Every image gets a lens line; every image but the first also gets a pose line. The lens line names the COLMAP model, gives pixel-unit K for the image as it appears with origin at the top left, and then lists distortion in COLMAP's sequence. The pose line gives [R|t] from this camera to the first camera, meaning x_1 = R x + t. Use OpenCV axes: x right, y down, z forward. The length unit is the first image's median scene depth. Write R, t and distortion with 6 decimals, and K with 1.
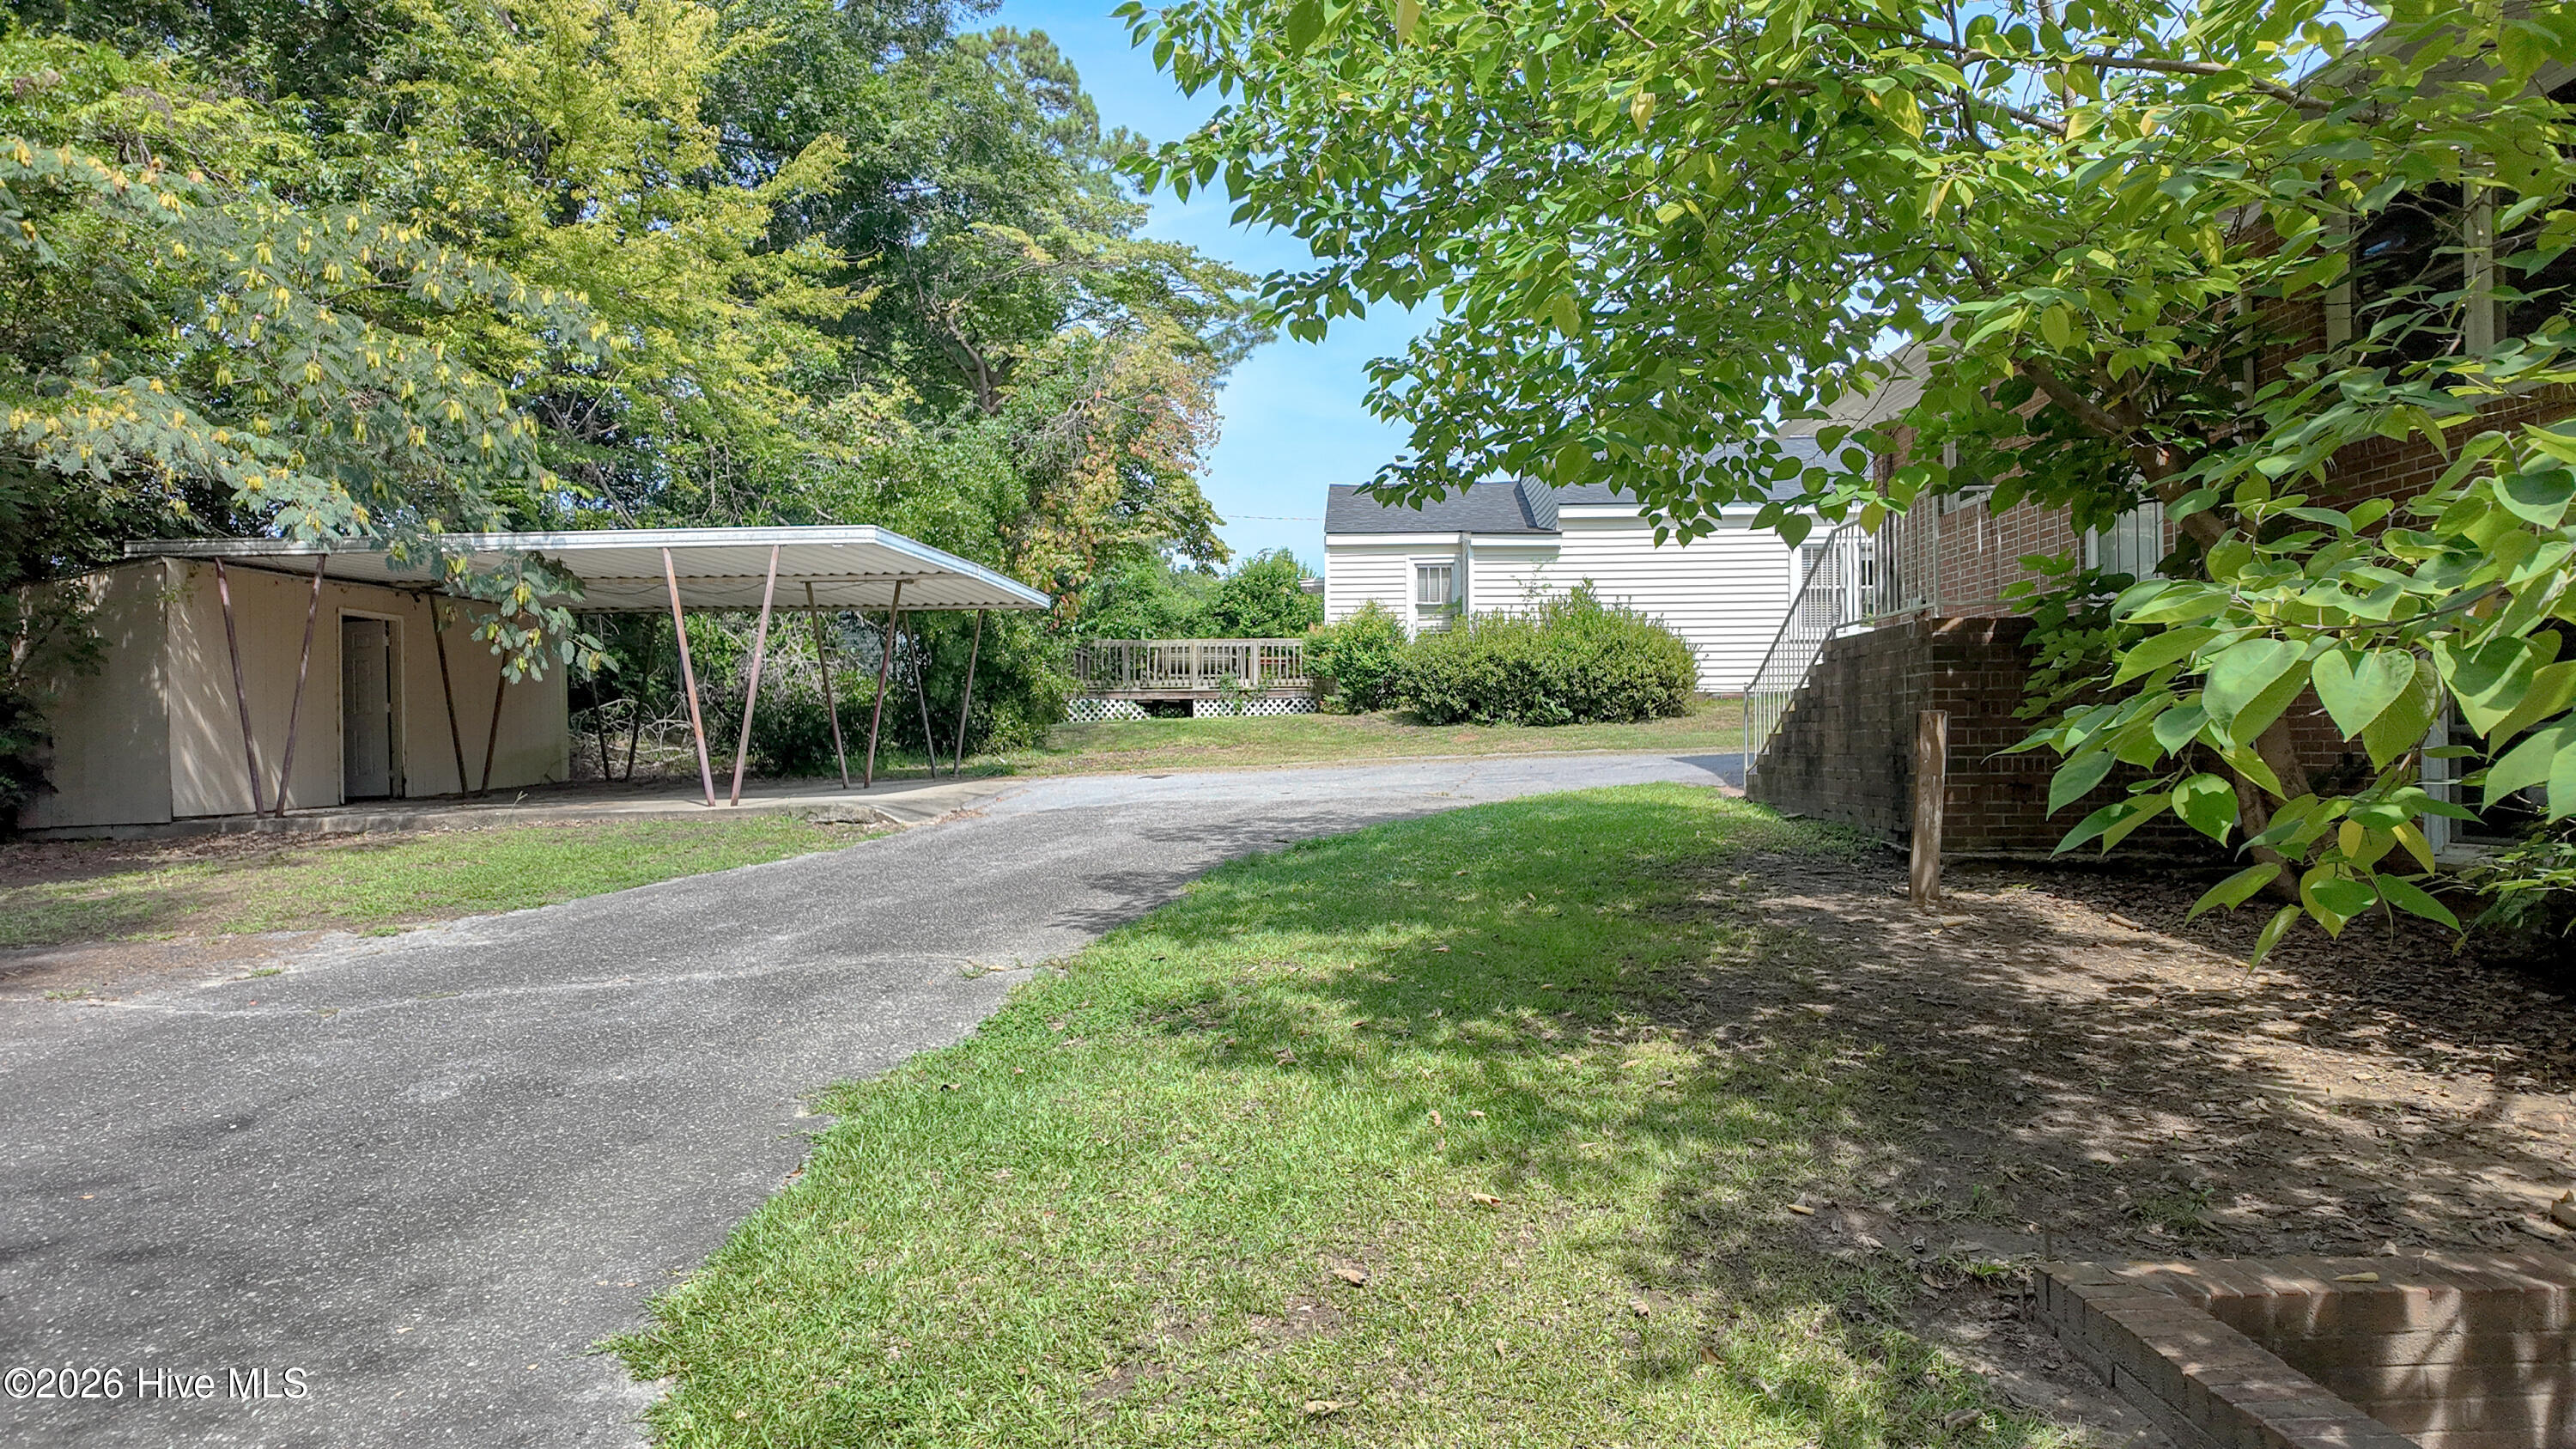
lens RADIAL K [[1488.0, 0, 1288.0], [0, 1488.0, 724.5], [0, 0, 1]] dist [0.057891, -0.077458]
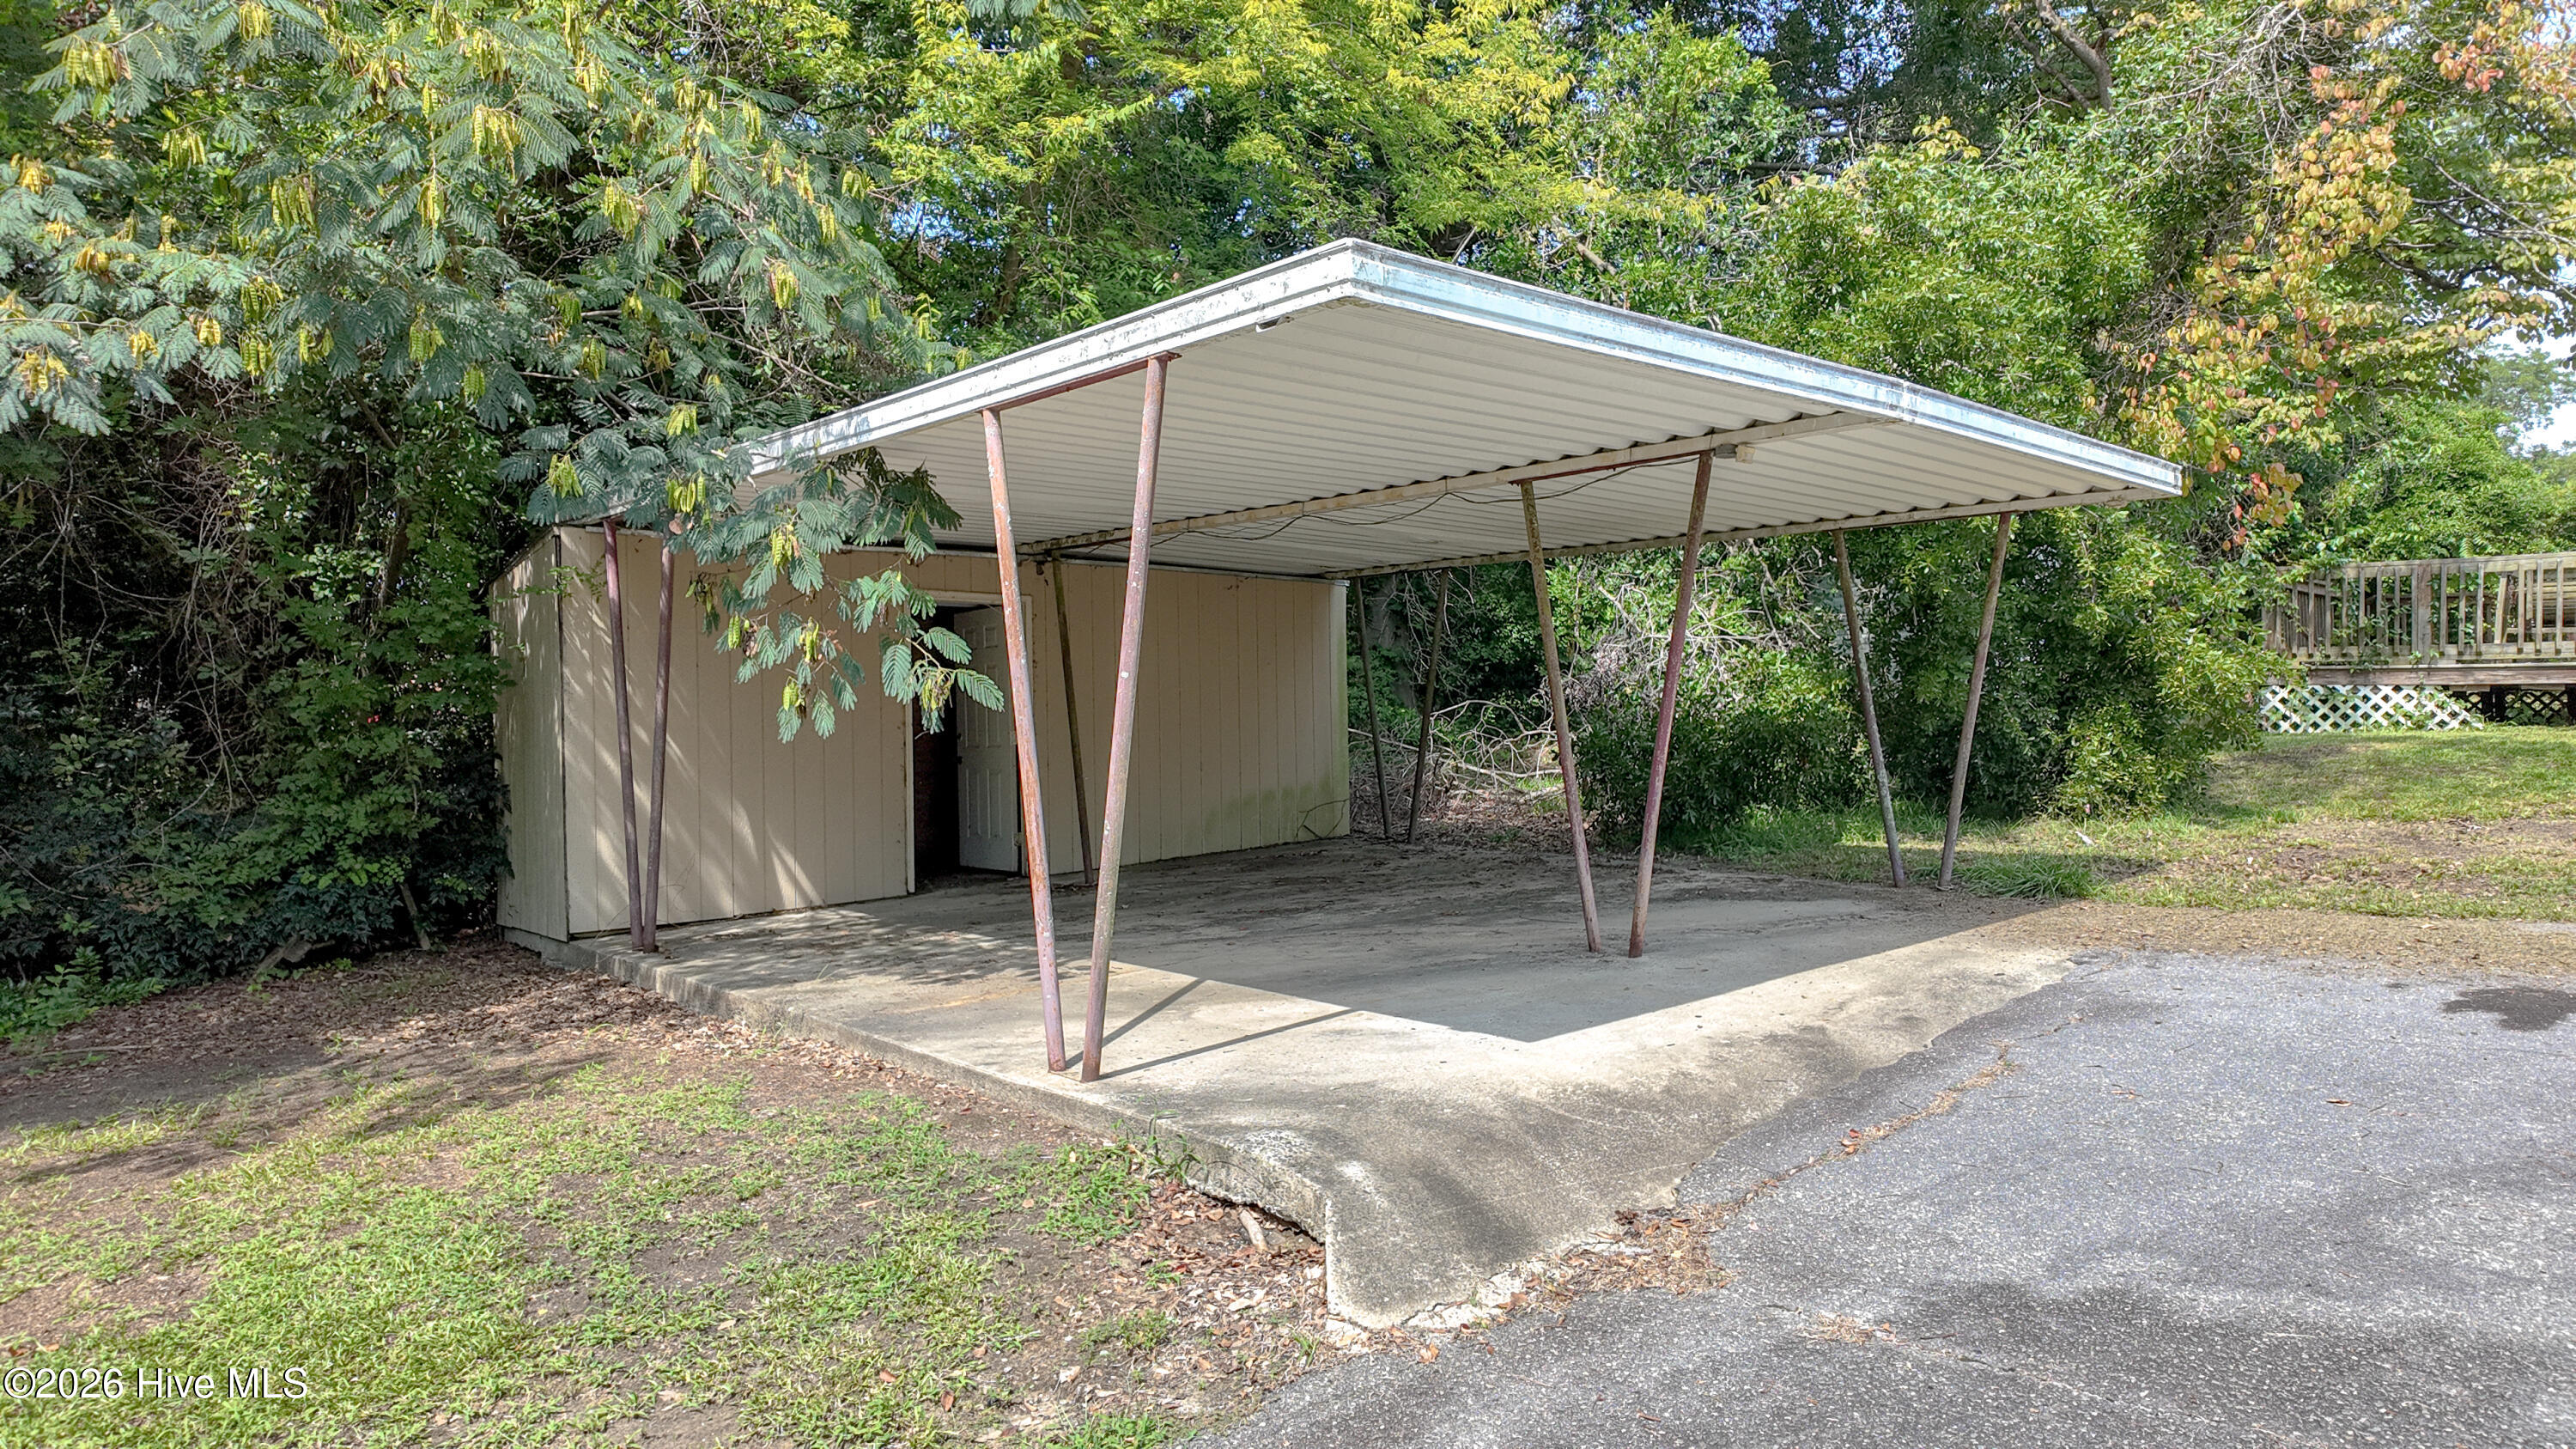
lens RADIAL K [[1488.0, 0, 1288.0], [0, 1488.0, 724.5], [0, 0, 1]] dist [0.057891, -0.077458]
pose [[0.722982, 0.010814, -0.690782, -0.047828], [0.012915, 0.999491, 0.029164, -0.027763], [0.690746, -0.030006, 0.722475, 0.484970]]
